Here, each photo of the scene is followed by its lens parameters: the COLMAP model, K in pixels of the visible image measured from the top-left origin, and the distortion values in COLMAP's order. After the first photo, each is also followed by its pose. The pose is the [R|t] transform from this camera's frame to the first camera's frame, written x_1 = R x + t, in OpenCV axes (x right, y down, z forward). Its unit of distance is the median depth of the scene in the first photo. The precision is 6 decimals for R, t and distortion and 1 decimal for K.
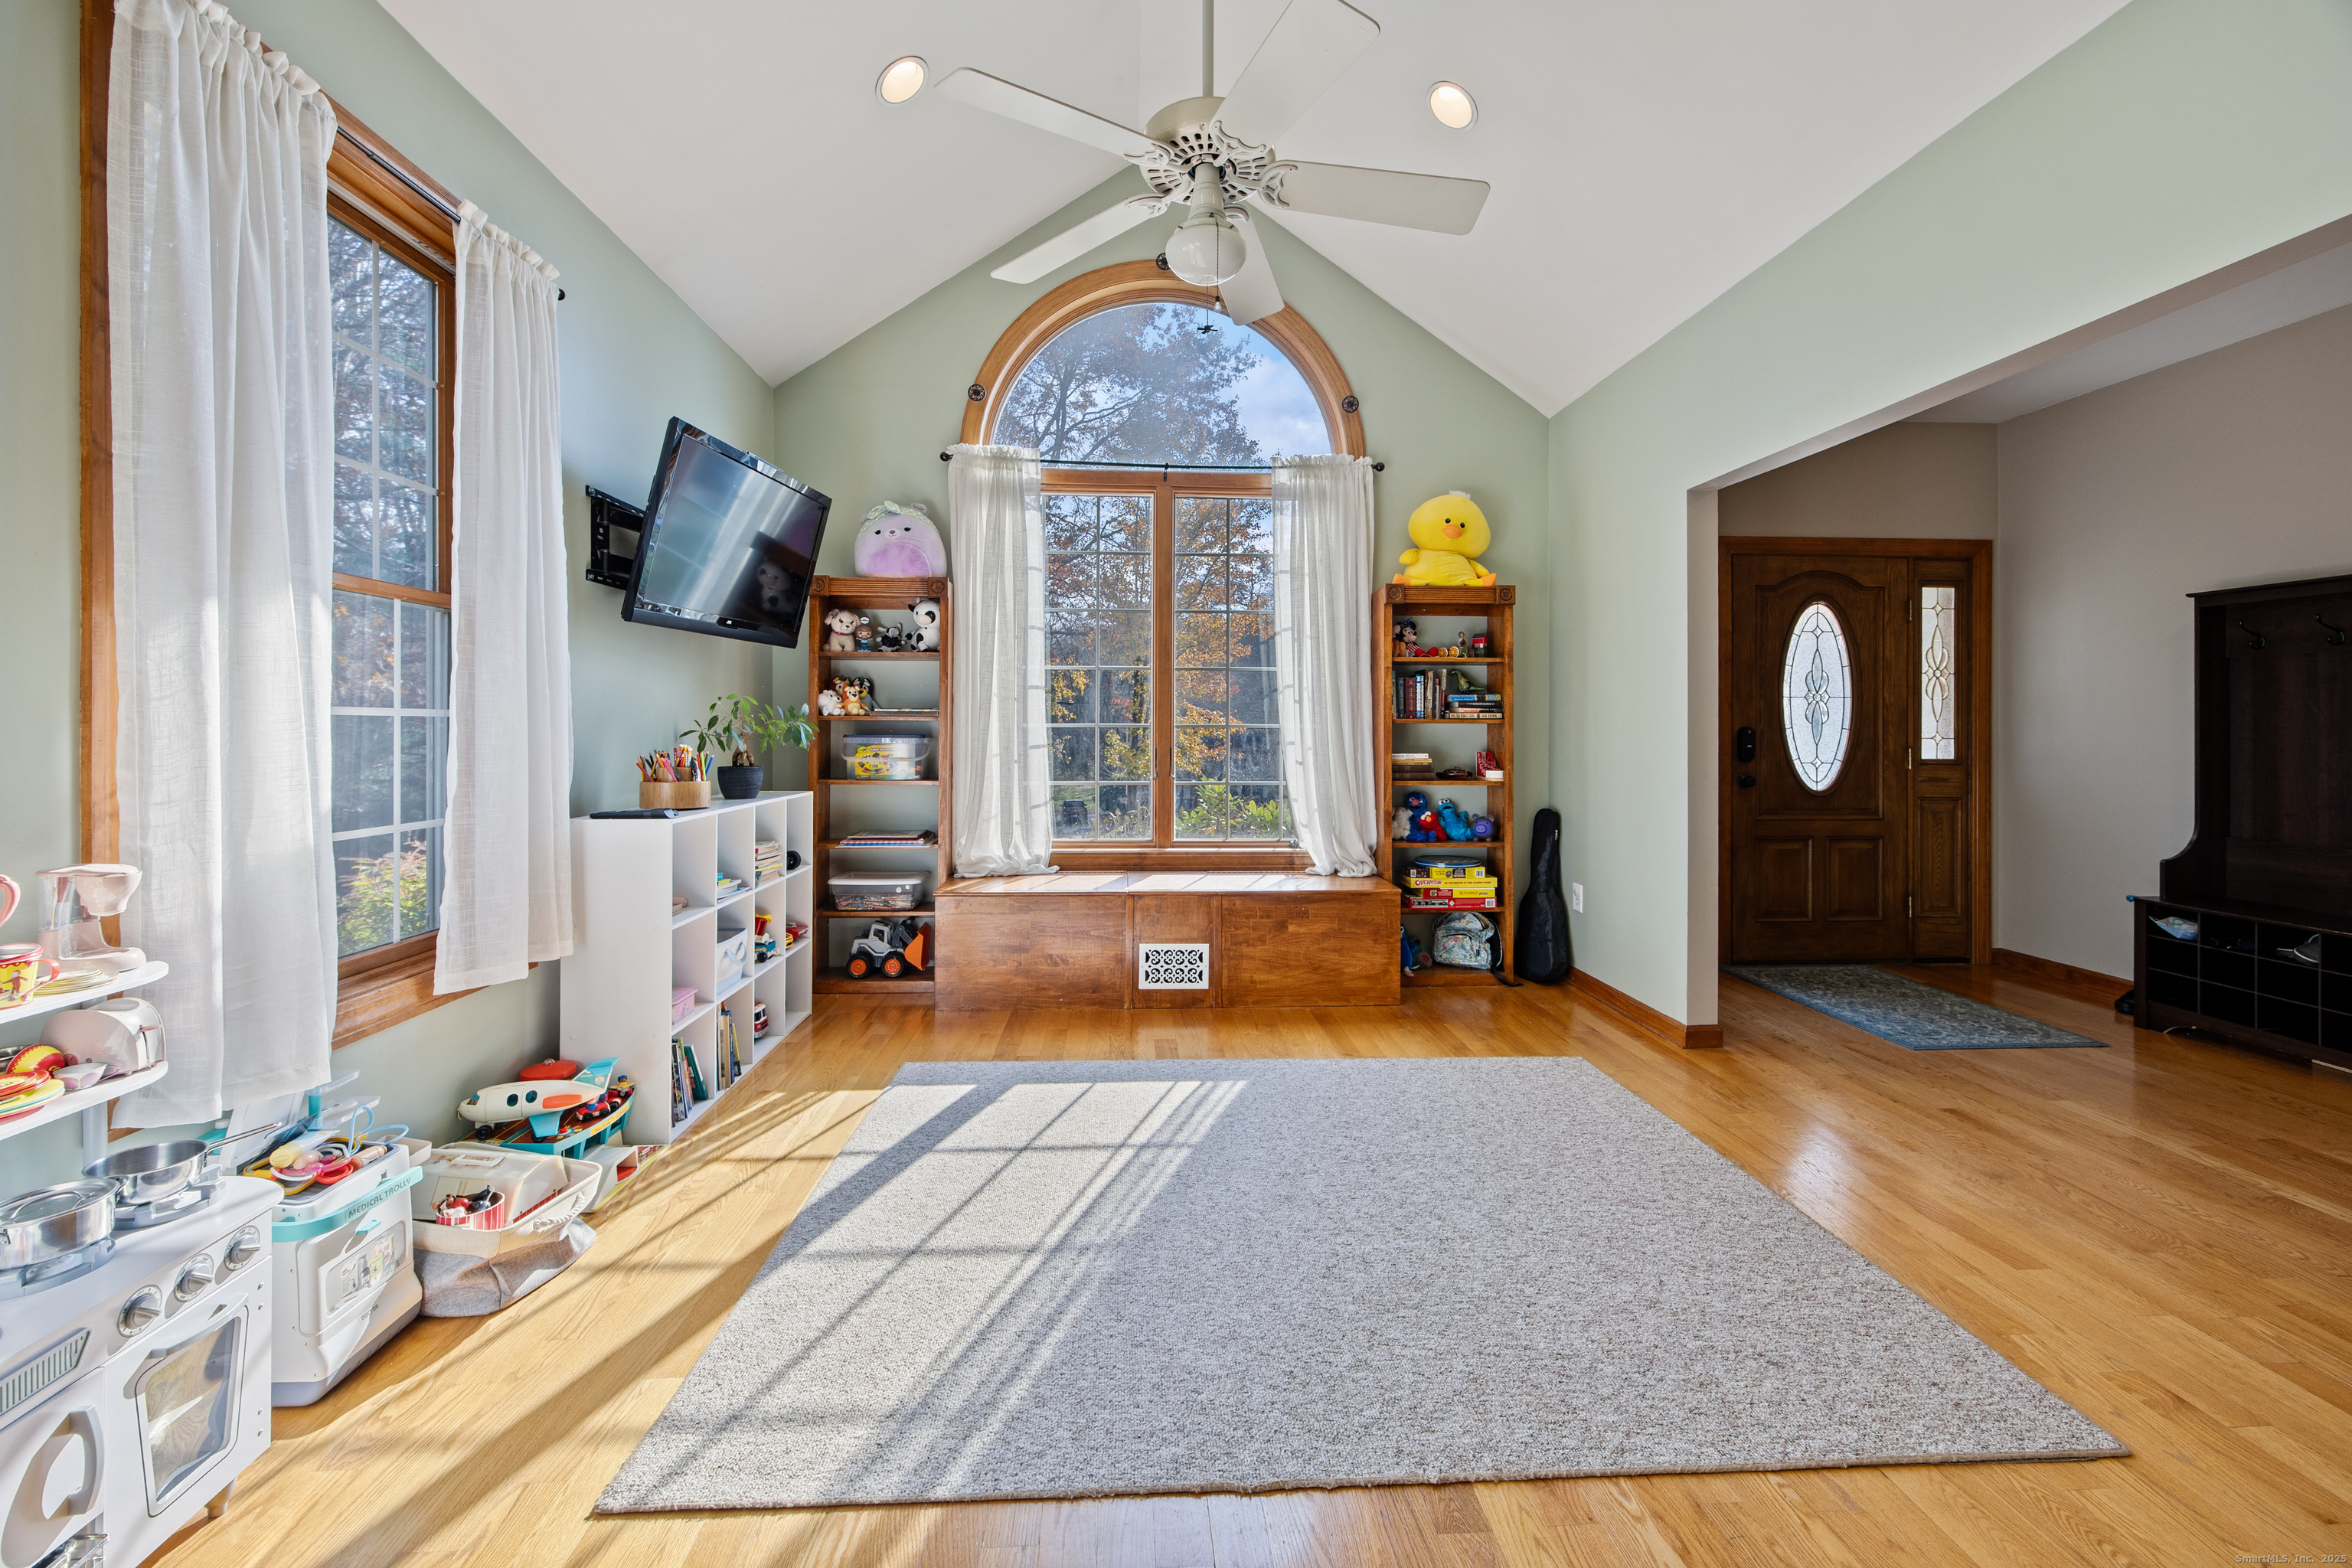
lens RADIAL K [[940.3, 0, 1160.7], [0, 940.3, 748.6], [0, 0, 1]] dist [-0.000559, -0.000504]
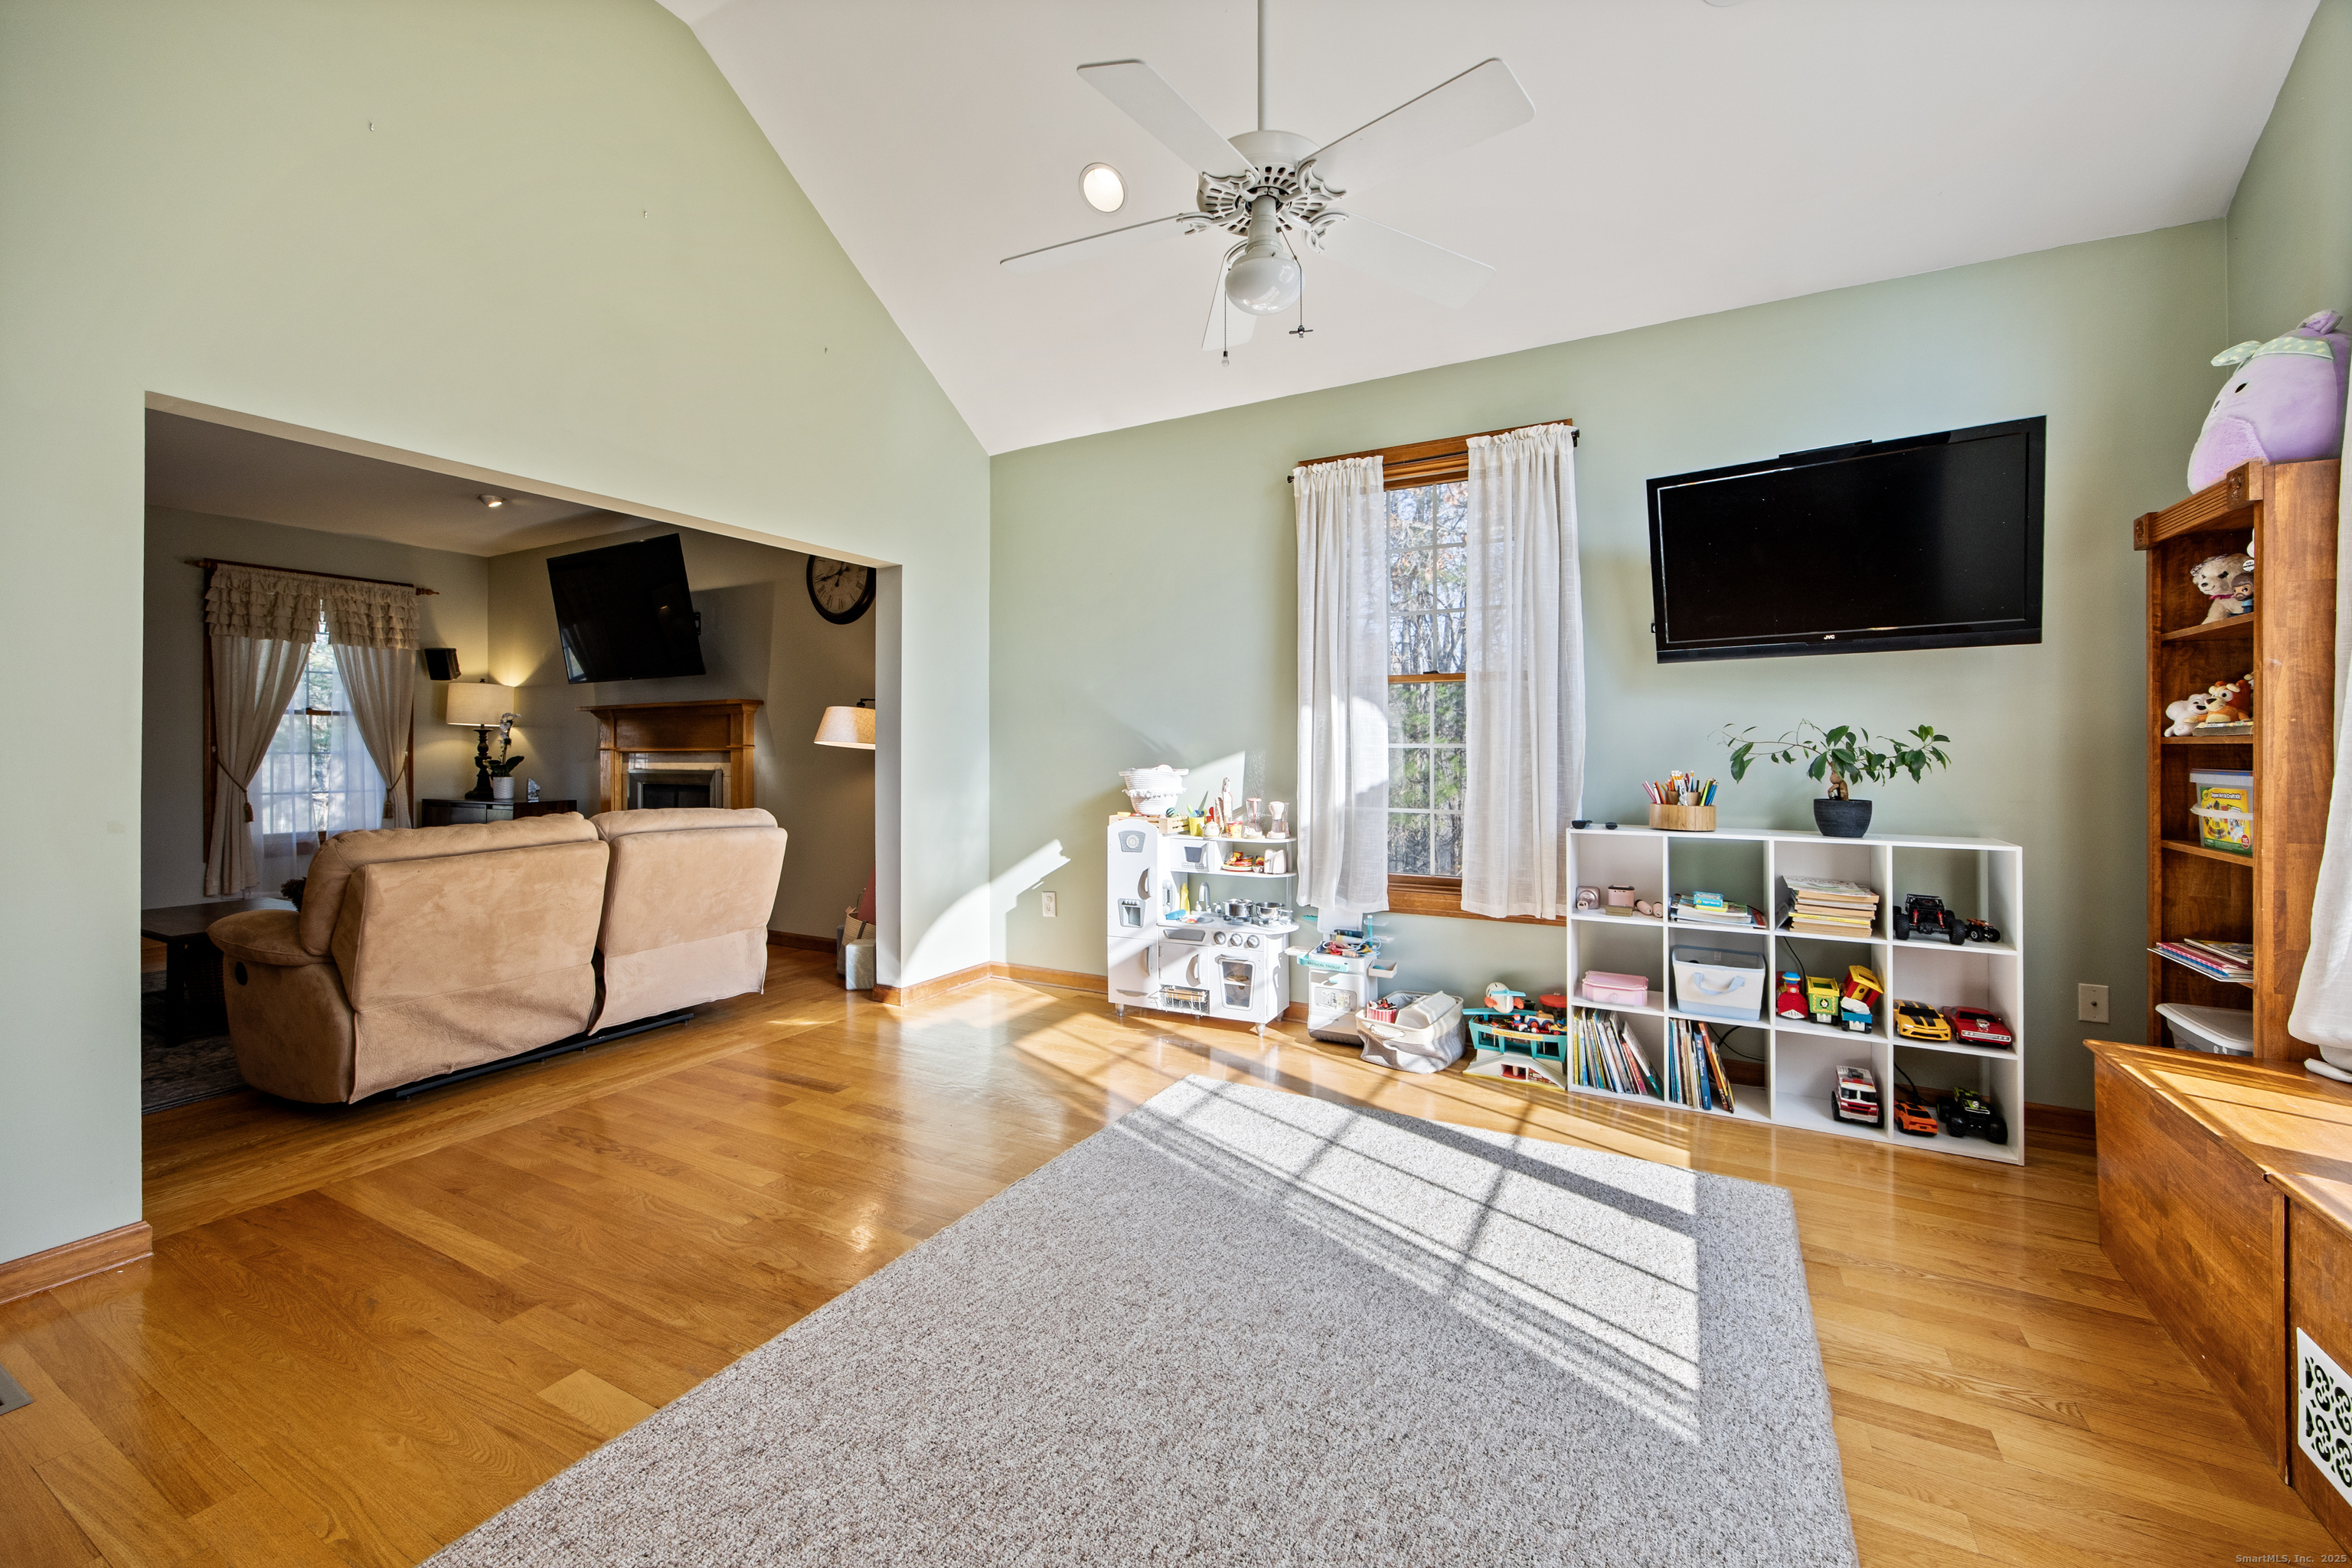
lens RADIAL K [[940.3, 0, 1202.0], [0, 940.3, 748.7], [0, 0, 1]] dist [-0.000559, -0.000504]
pose [[-0.511063, -0.002444, -0.859540, 0.683435], [-0.015884, 0.999852, 0.006602, -0.028763], [0.859396, 0.017027, -0.511027, 1.033535]]
